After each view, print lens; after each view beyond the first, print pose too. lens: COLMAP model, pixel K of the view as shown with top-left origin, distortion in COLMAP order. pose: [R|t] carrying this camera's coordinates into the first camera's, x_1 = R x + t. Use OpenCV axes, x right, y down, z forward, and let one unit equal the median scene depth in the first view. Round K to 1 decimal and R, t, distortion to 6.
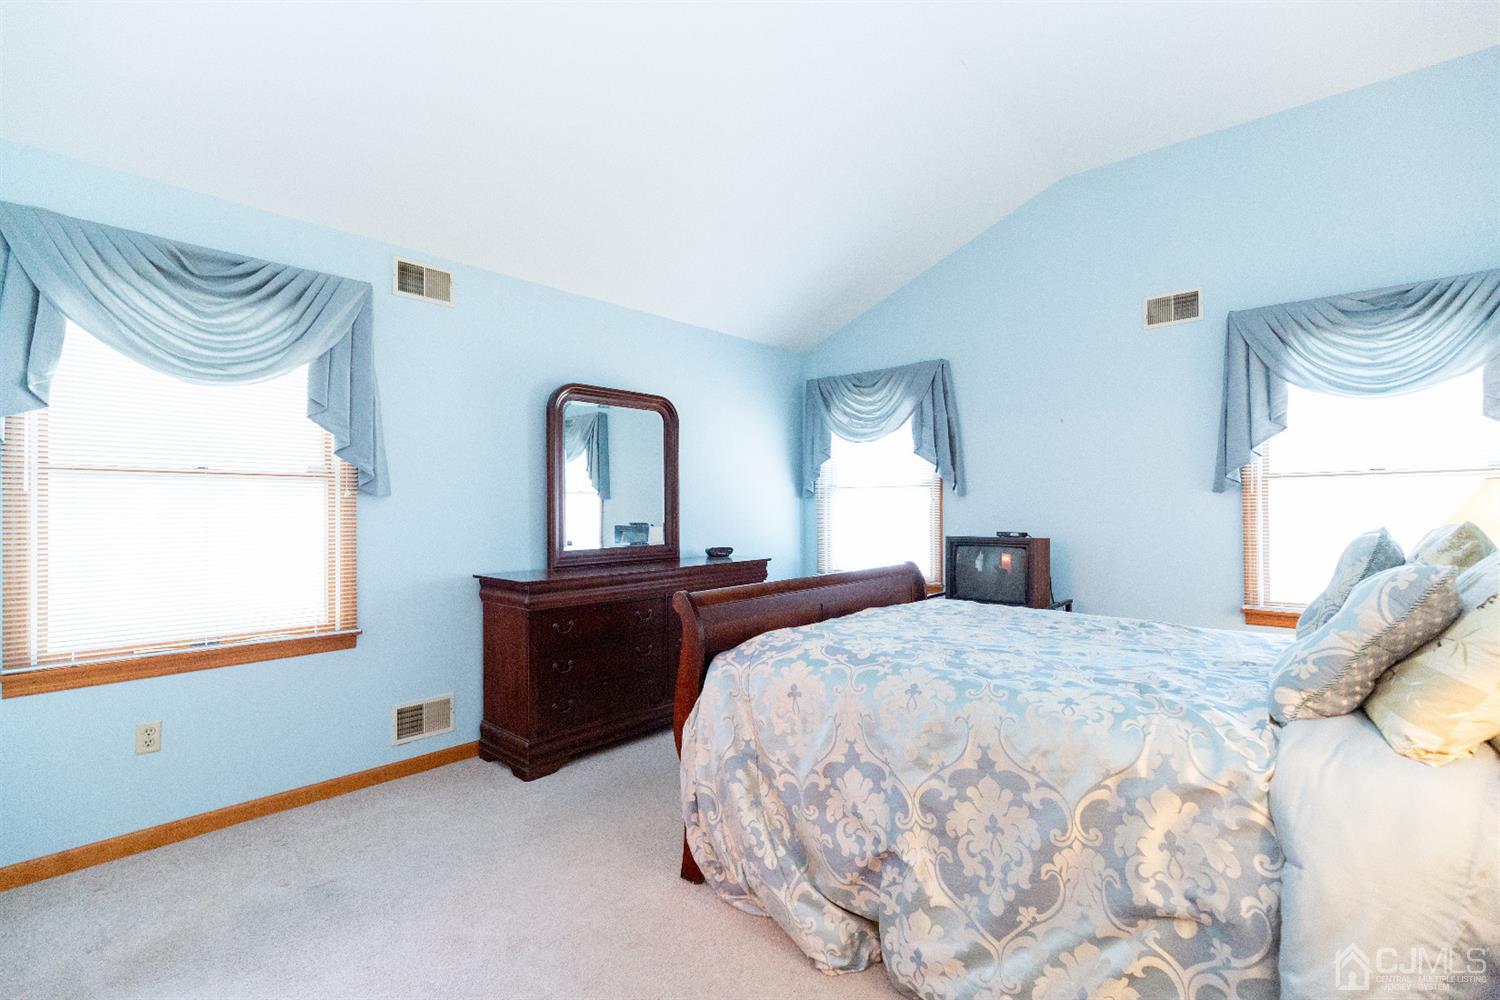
lens RADIAL K [[686.1, 0, 748.3], [0, 686.1, 500.7], [0, 0, 1]] dist [0.019757, -0.000526]
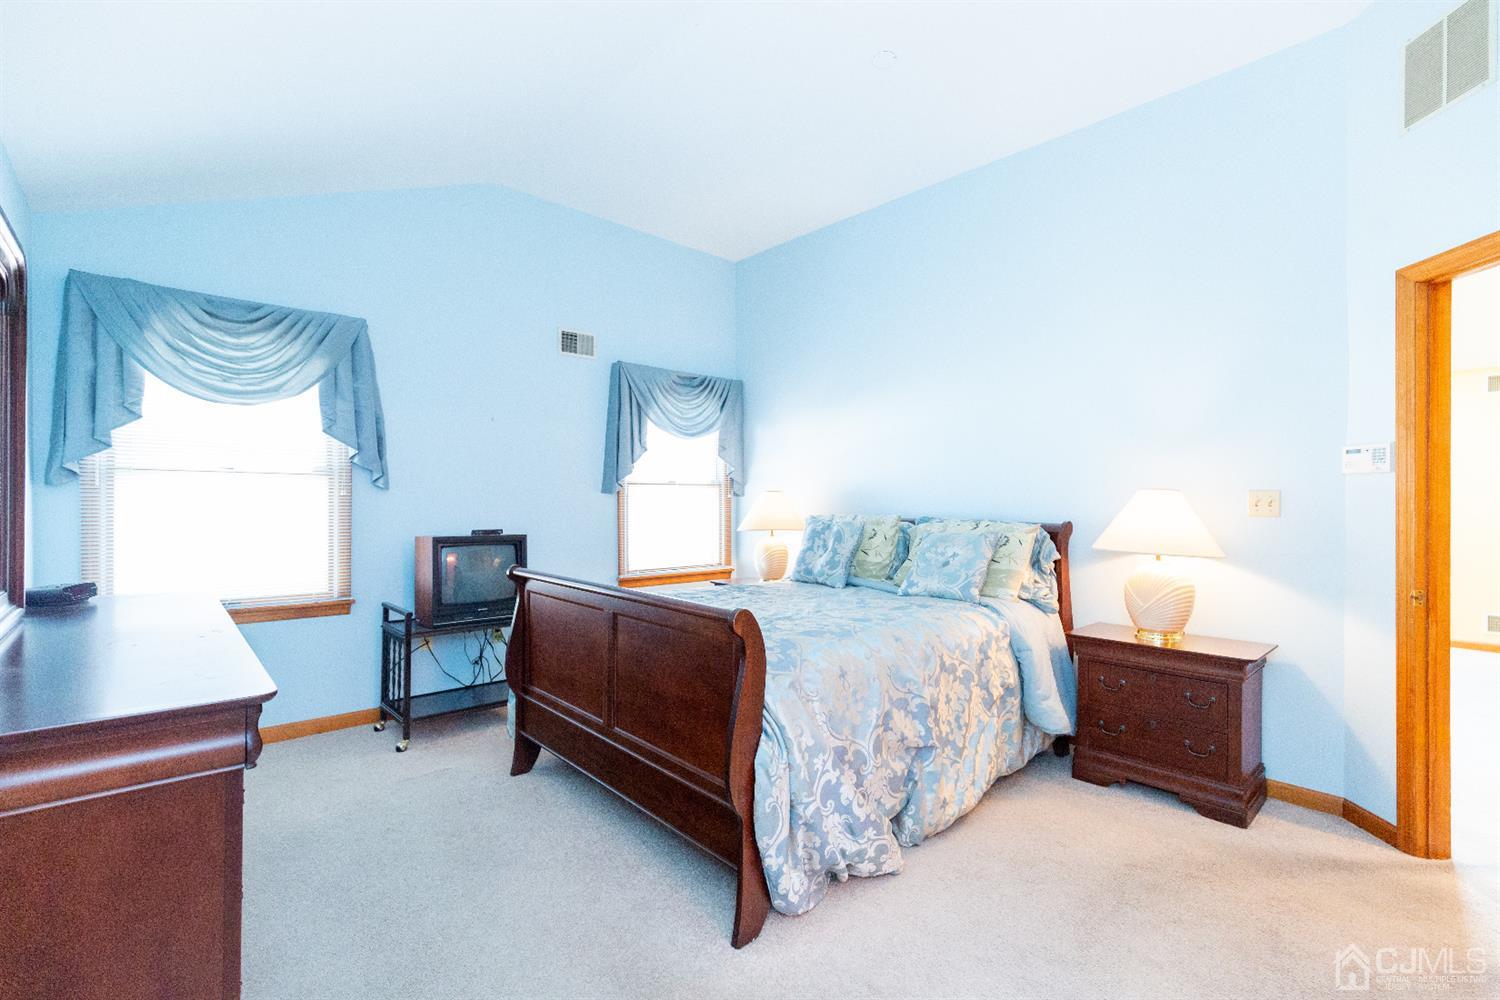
lens RADIAL K [[686.1, 0, 748.5], [0, 686.1, 501.5], [0, 0, 1]] dist [0.019757, -0.000526]
pose [[0.103624, 0.003732, 0.994610, -0.473842], [-0.017814, 0.999840, -0.001895, 0.001264], [-0.994457, -0.017522, 0.103674, 0.460415]]
